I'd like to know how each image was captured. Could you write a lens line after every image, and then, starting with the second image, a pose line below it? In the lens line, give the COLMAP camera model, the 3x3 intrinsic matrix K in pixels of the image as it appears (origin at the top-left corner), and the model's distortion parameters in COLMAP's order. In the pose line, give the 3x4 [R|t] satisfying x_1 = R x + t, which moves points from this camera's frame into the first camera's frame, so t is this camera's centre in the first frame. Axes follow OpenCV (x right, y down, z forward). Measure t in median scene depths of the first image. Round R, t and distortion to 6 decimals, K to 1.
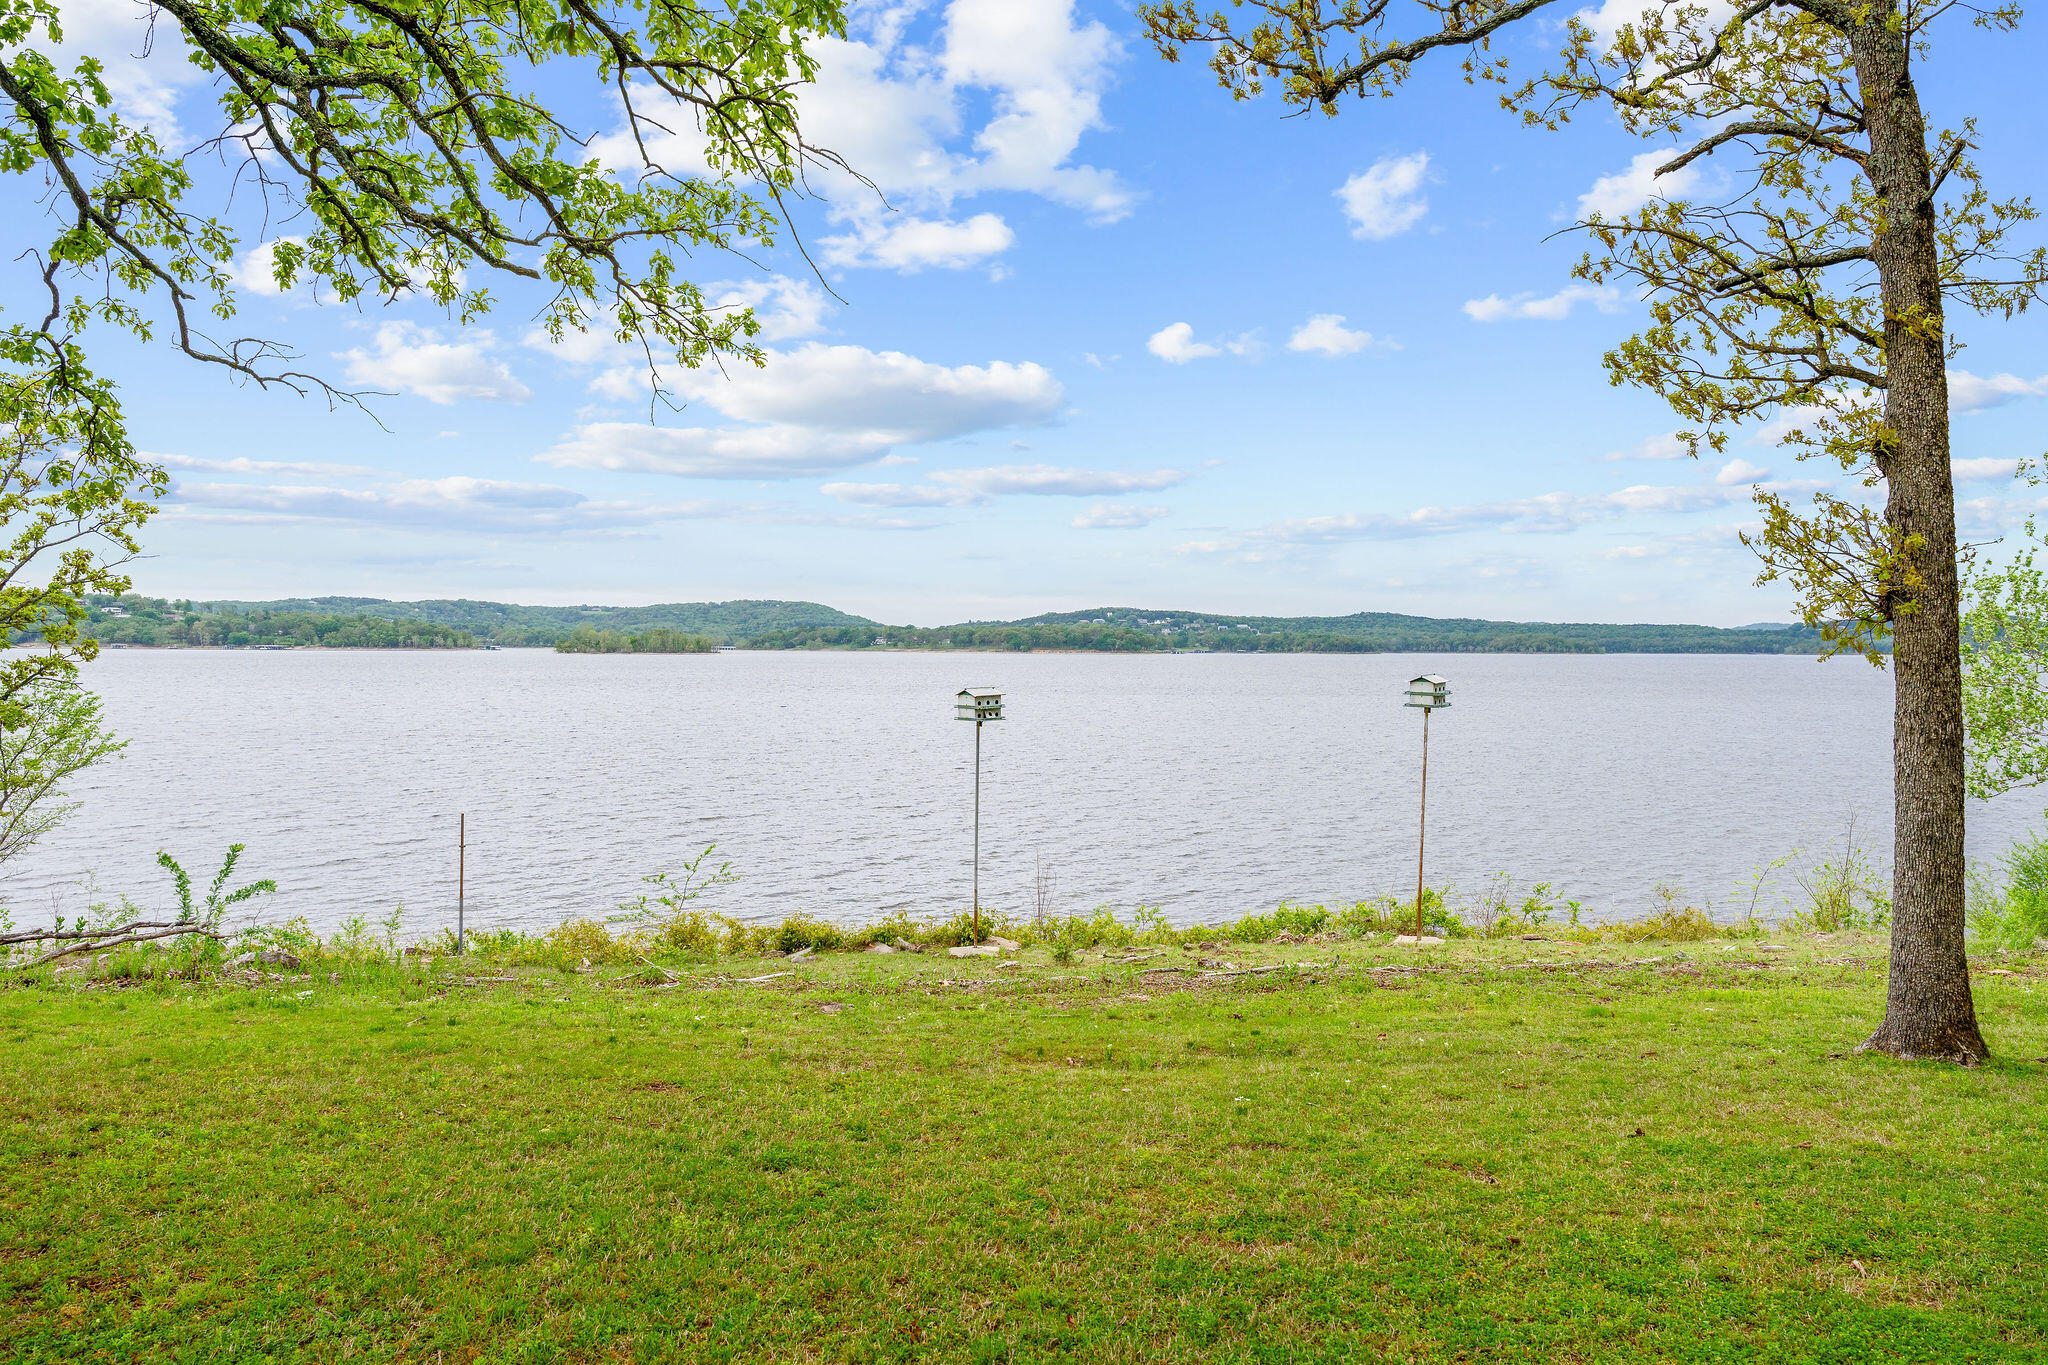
lens RADIAL K [[1369.4, 0, 1024.0], [0, 1369.4, 682.5], [0, 0, 1]] dist [-0.005310, -0.001772]
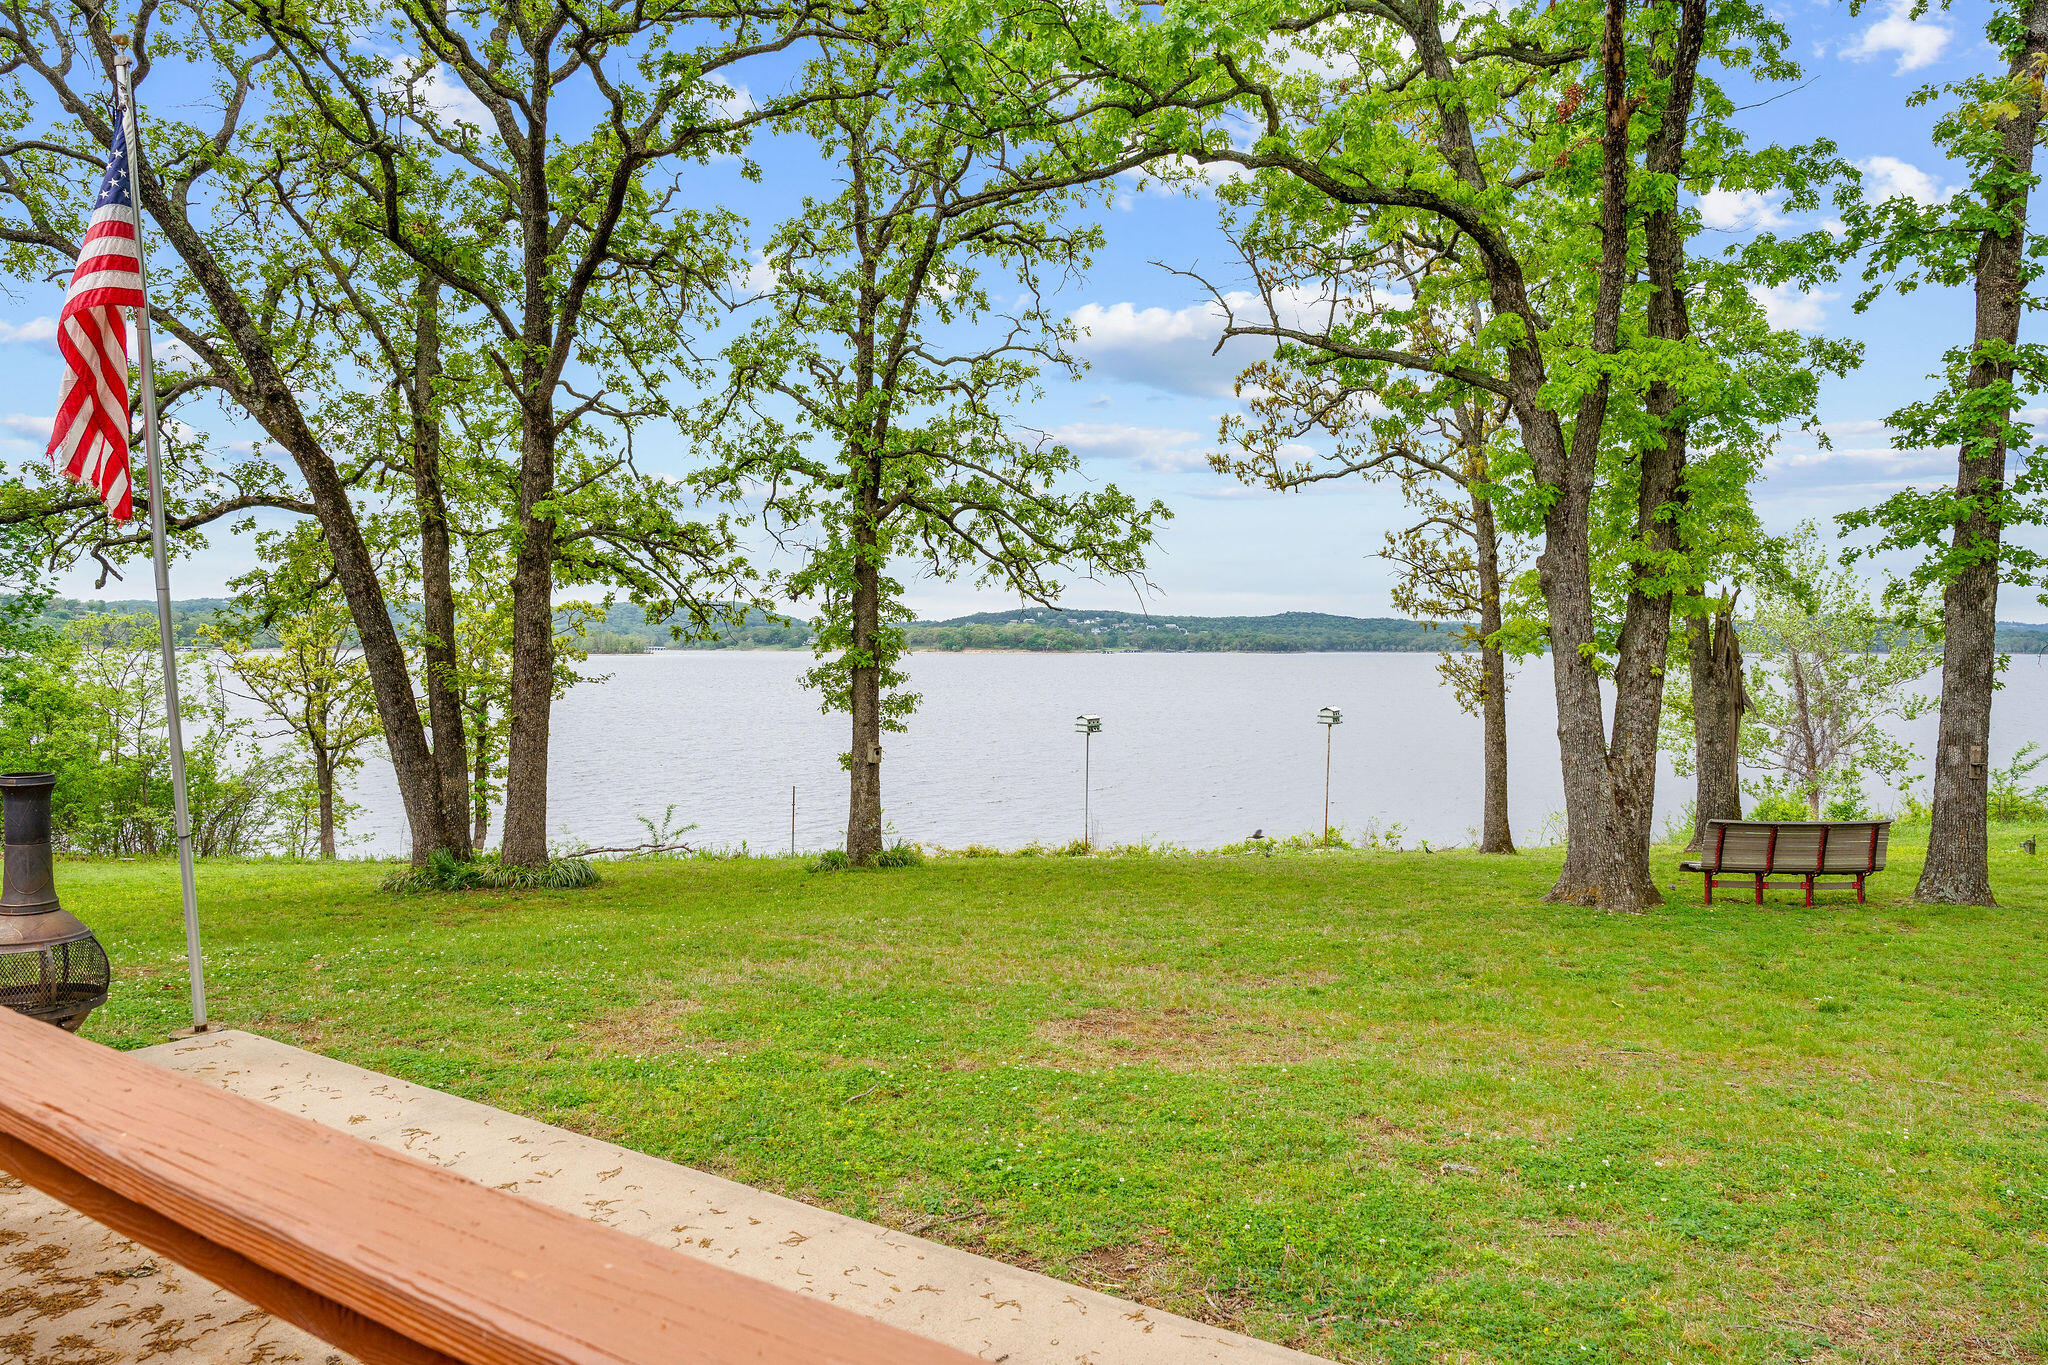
lens RADIAL K [[1369.4, 0, 1024.0], [0, 1369.4, 682.5], [0, 0, 1]] dist [-0.005310, -0.001772]
pose [[0.998661, -0.003737, 0.051603, -0.197251], [0.003702, 0.999993, 0.000769, -0.037728], [-0.051606, -0.000577, 0.998667, -0.764998]]
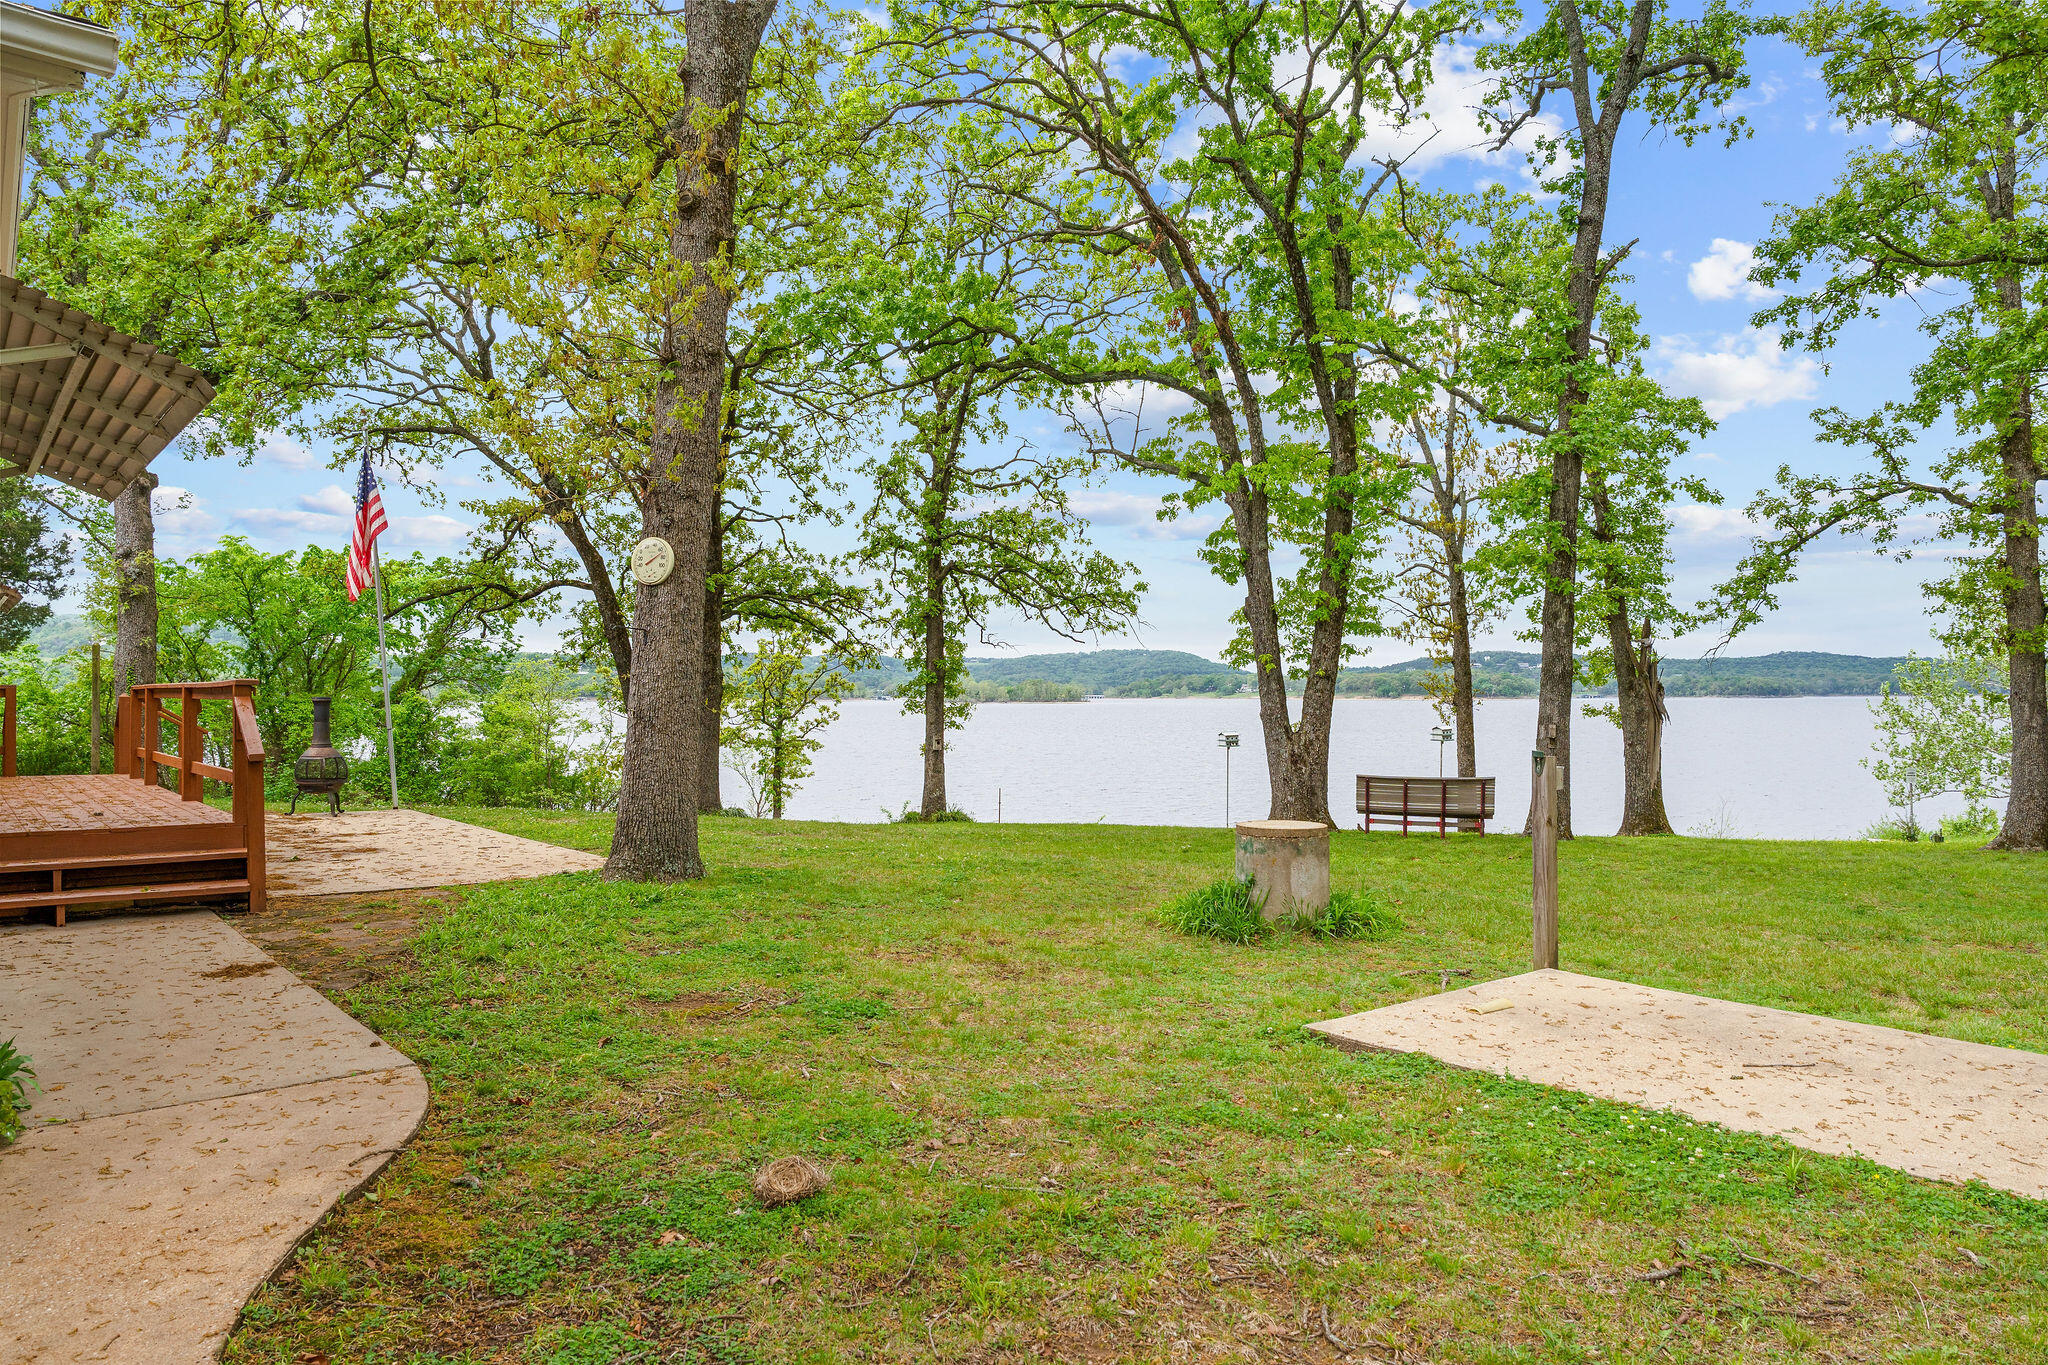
lens RADIAL K [[1369.4, 0, 1024.0], [0, 1369.4, 682.5], [0, 0, 1]] dist [-0.005310, -0.001772]
pose [[0.964818, -0.010176, -0.262723, 0.212277], [0.001074, 0.999395, -0.034764, 0.000430], [0.262917, 0.033258, 0.964245, -1.127057]]
